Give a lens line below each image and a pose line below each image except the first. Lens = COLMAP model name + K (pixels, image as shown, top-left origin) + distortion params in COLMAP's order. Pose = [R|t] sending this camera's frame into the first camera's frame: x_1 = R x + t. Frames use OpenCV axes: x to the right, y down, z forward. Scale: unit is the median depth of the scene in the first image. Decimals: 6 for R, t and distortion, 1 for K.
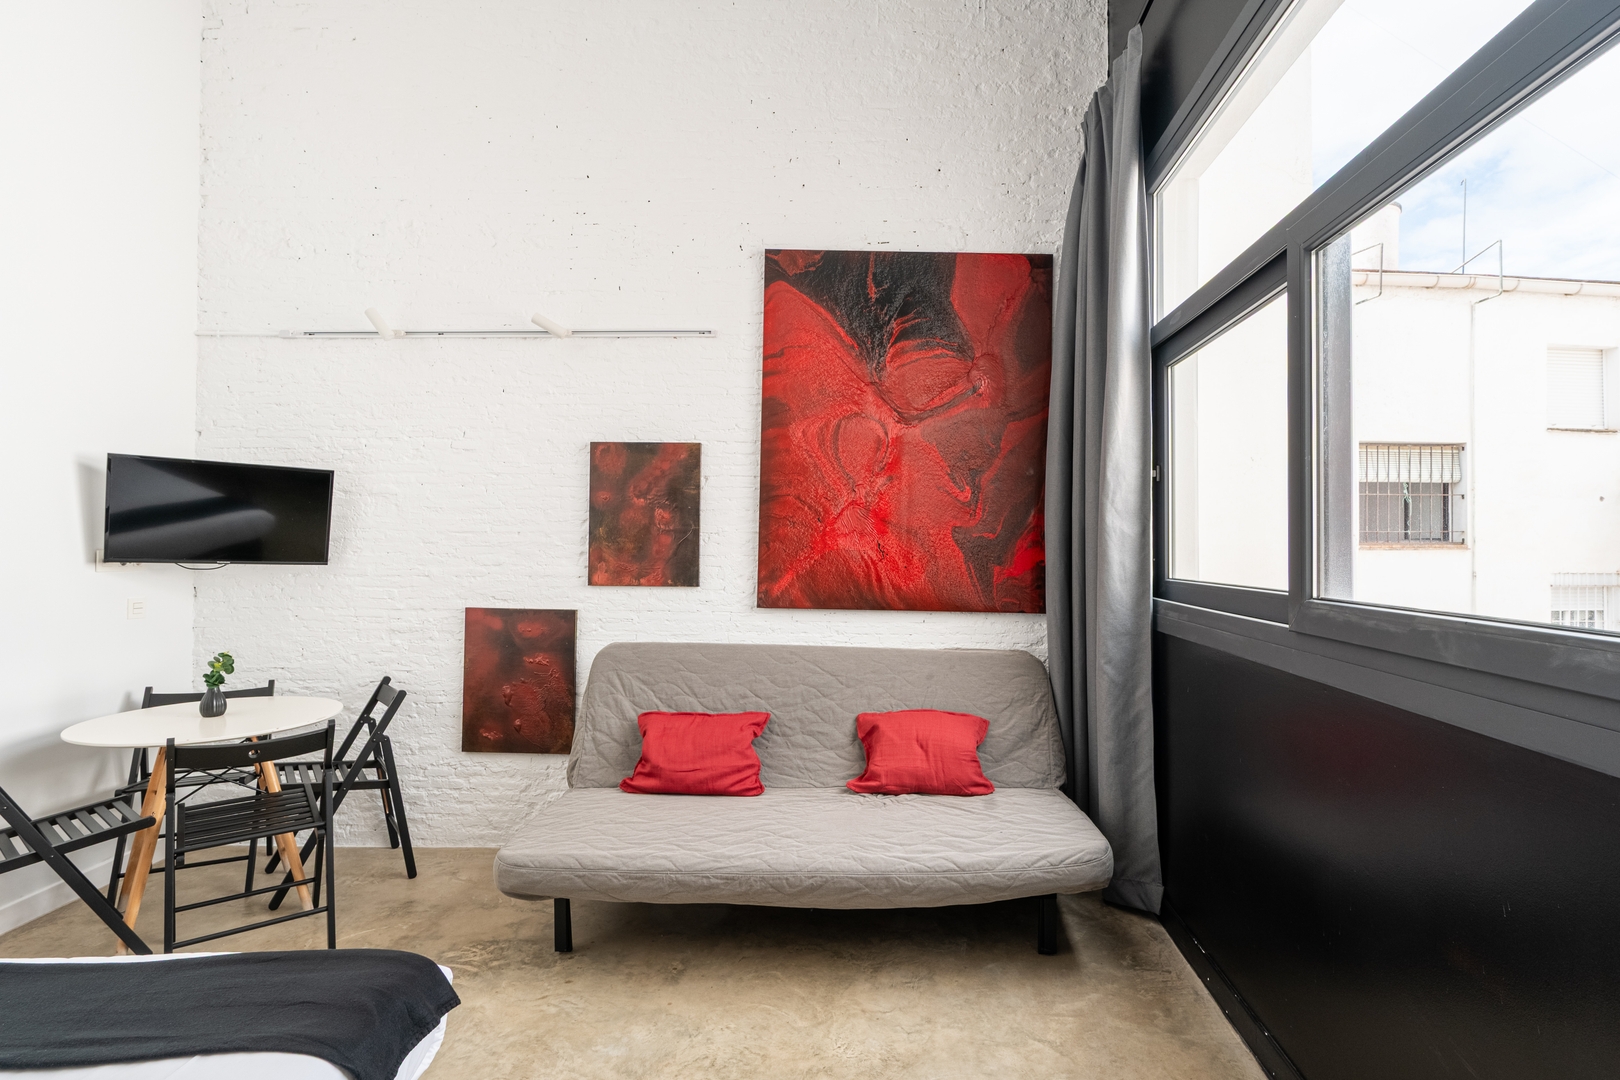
lens RADIAL K [[792.9, 0, 864.0], [0, 792.9, 535.8], [0, 0, 1]] dist [0.000778, -0.000445]
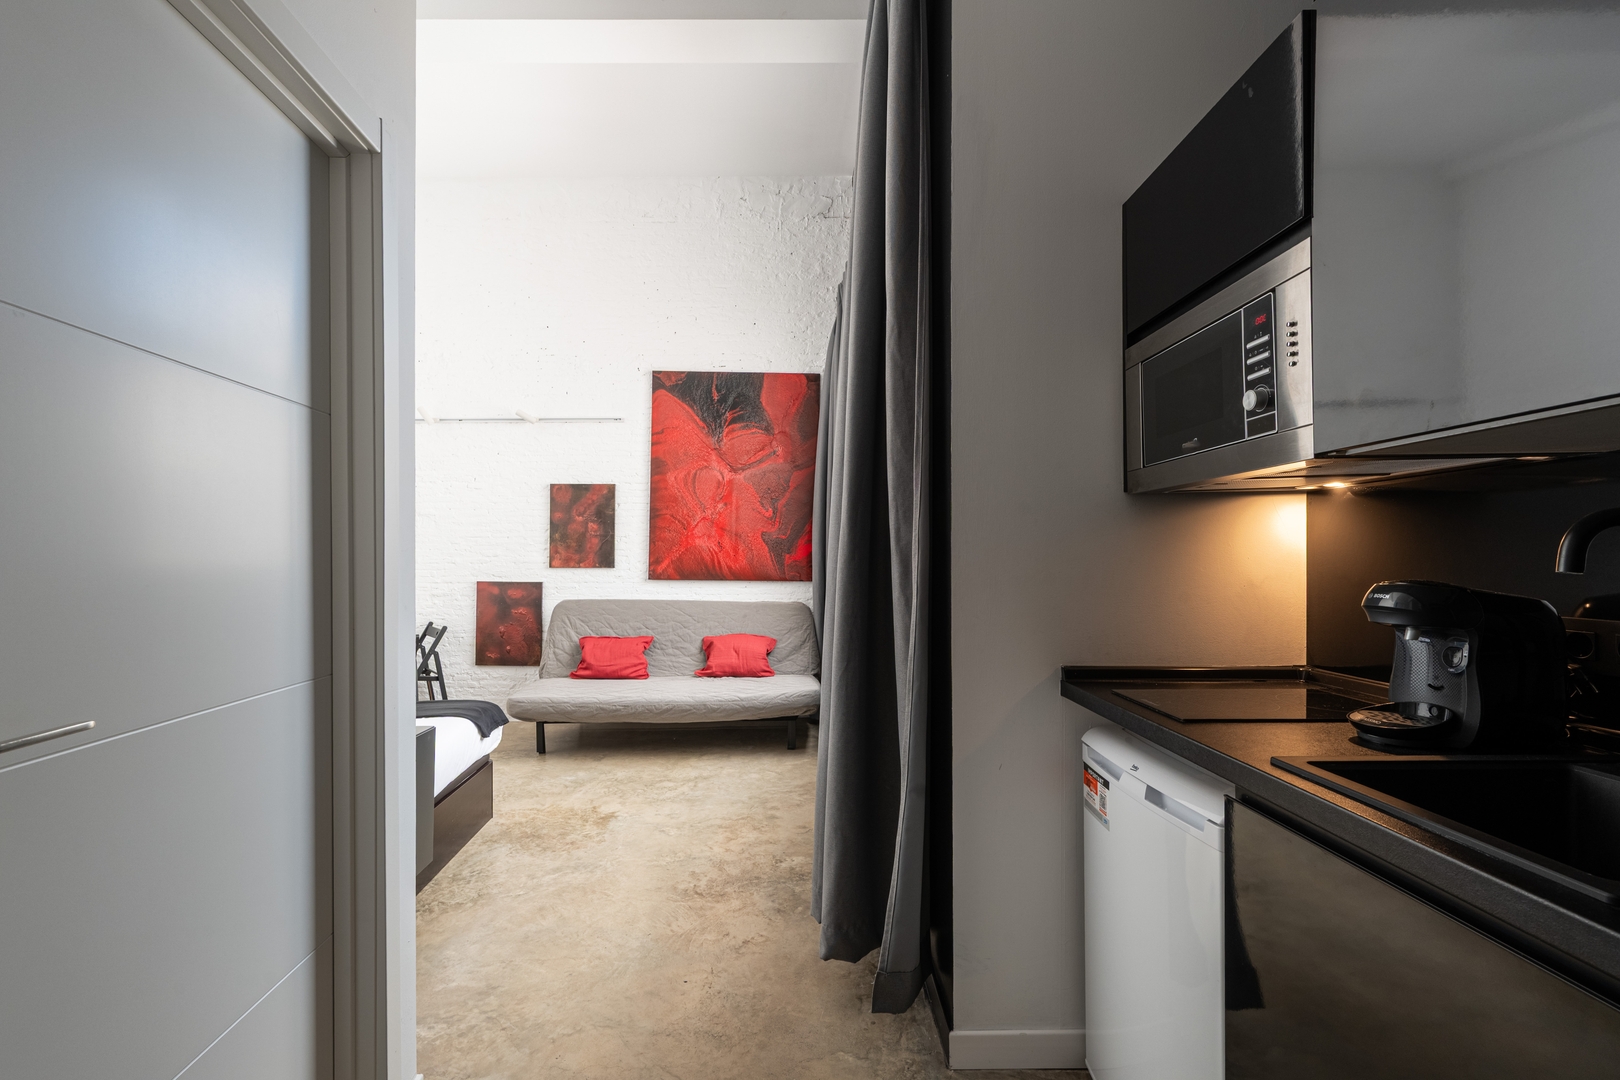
lens RADIAL K [[705.7, 0, 798.1], [0, 705.7, 543.2], [0, 0, 1]] dist [-0.002506, -0.000110]
pose [[0.999601, -0.006863, 0.027405, 0.148014], [0.006985, 0.999966, -0.004362, 0.020190], [-0.027374, 0.004551, 0.999615, -0.539054]]
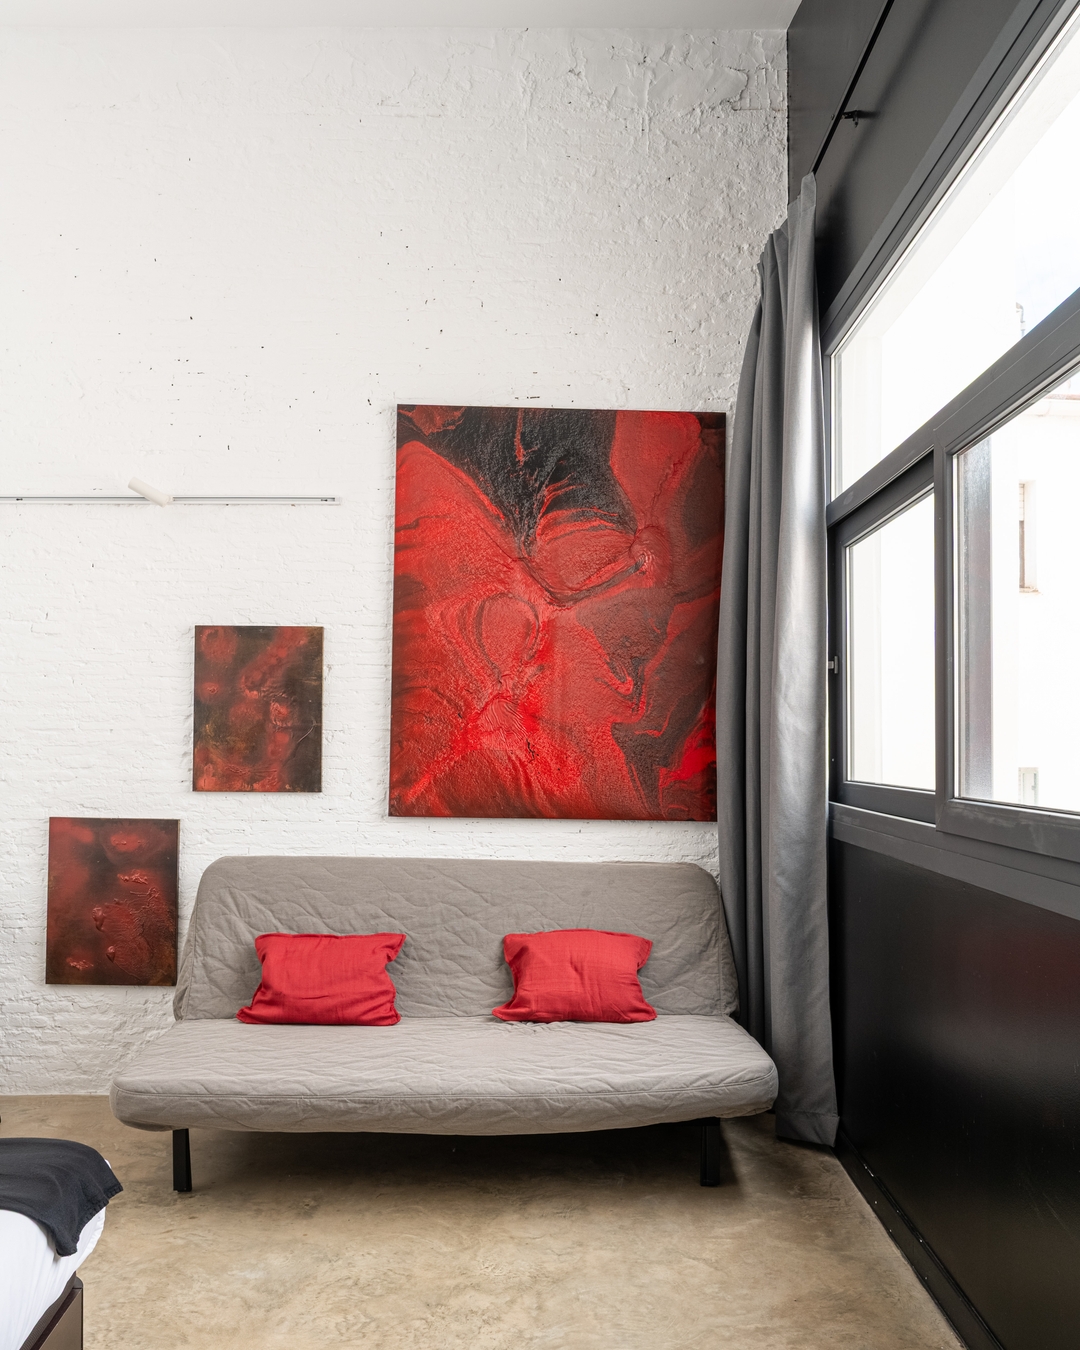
lens RADIAL K [[1070.2, 0, 540.2], [0, 1070.2, 723.8], [0, 0, 1]] dist [-0.005844, -0.000198]
pose [[0.999602, -0.001234, 0.028171, -0.001286], [0.001366, 0.999988, -0.004677, -0.005201], [-0.028164, 0.004714, 0.999592, -0.179530]]
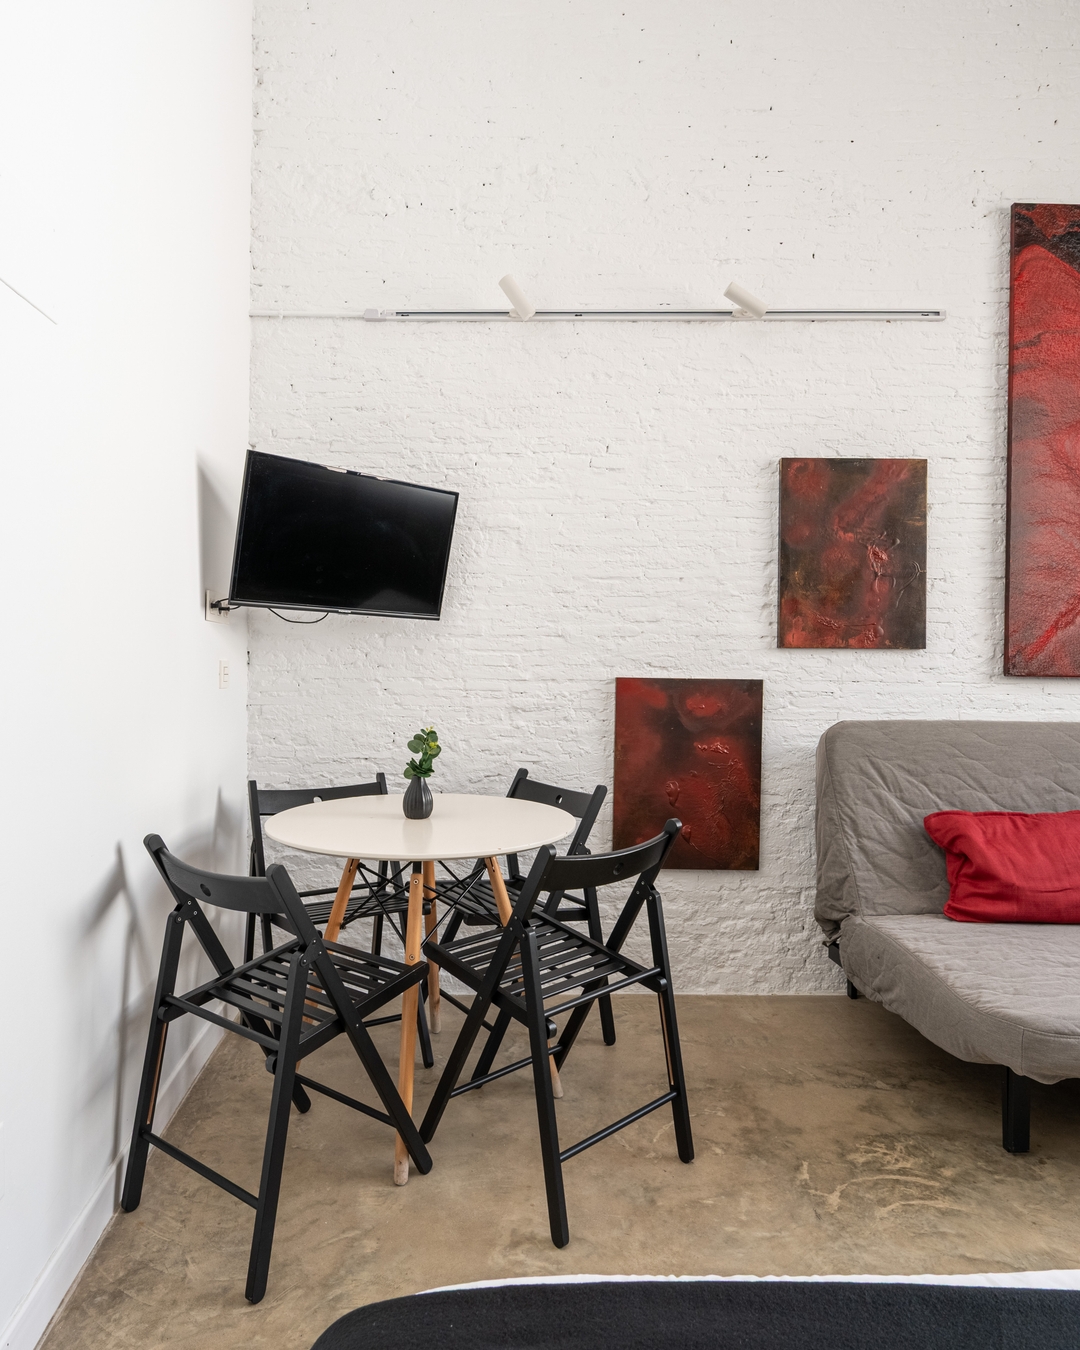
lens RADIAL K [[840.1, 0, 537.3], [0, 840.1, 649.4], [0, 0, 1]] dist [-0.000128, -0.000628]
pose [[0.999860, -0.001779, 0.016643, -0.594652], [0.001733, 0.999995, 0.002789, 0.061782], [-0.016648, -0.002760, 0.999858, 0.203503]]
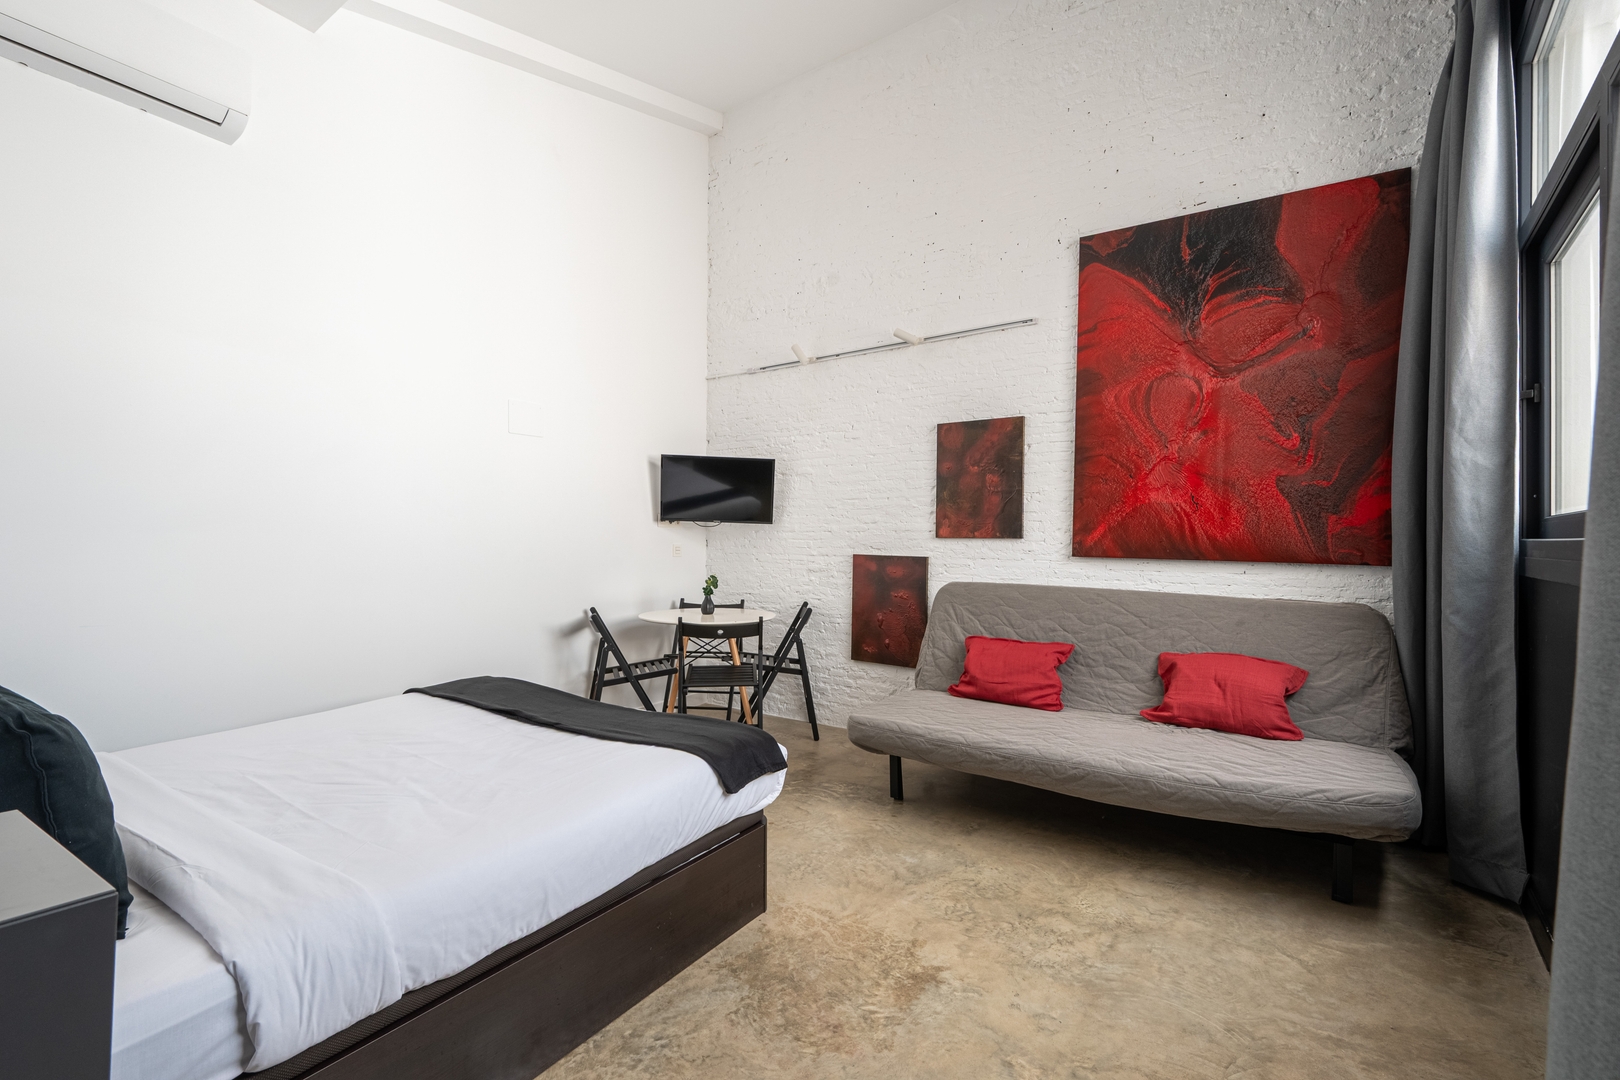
lens RADIAL K [[729.0, 0, 810.0], [0, 729.0, 536.1], [0, 0, 1]] dist [-0.000317, 0.000090]
pose [[0.819077, -0.004513, -0.573666, 0.154718], [0.006195, 0.999980, 0.000978, 0.057947], [0.573650, -0.004355, 0.819089, -0.066273]]
